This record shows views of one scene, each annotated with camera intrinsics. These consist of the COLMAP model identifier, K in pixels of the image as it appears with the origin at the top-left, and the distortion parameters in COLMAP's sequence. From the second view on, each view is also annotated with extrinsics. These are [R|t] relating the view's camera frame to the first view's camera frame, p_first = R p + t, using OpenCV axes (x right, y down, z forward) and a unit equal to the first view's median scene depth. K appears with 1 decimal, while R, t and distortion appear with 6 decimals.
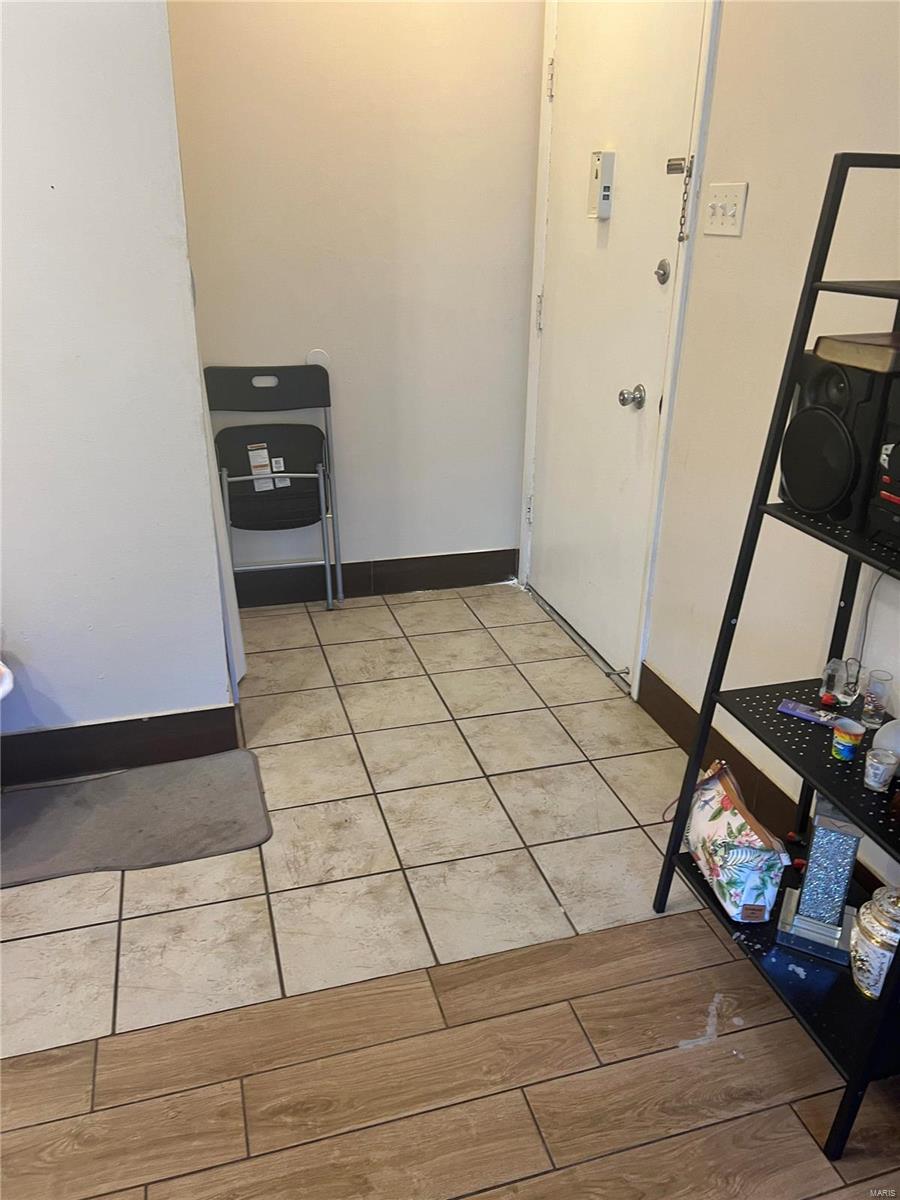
lens RADIAL K [[905.0, 0, 450.0], [0, 905.0, 600.0], [0, 0, 1]] dist [0.005503, 0.008169]
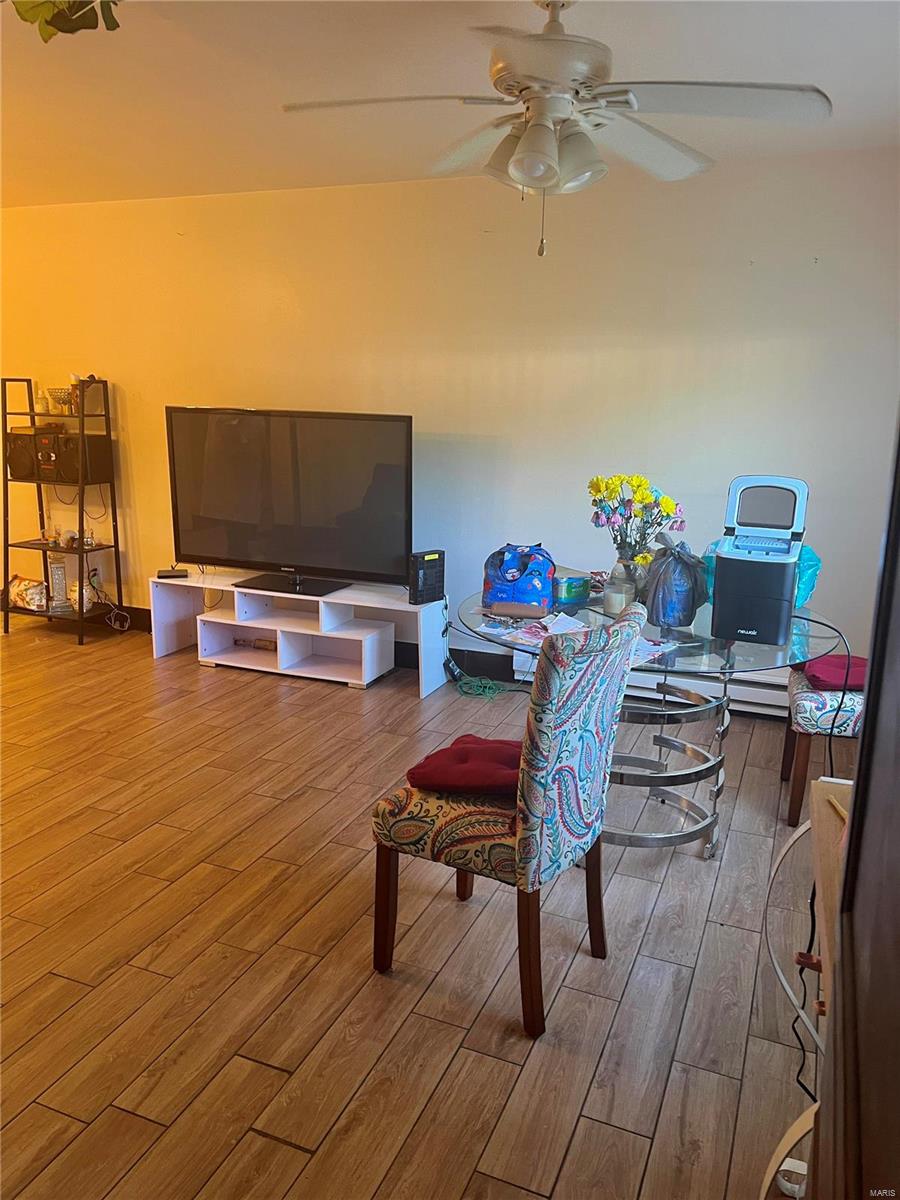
lens RADIAL K [[905.0, 0, 450.0], [0, 905.0, 600.0], [0, 0, 1]] dist [0.005503, 0.008169]
pose [[0.633020, -0.179042, 0.753146, -1.152584], [0.294450, 0.955450, -0.020351, 0.827958], [-0.715950, 0.234647, 0.657538, -2.128424]]
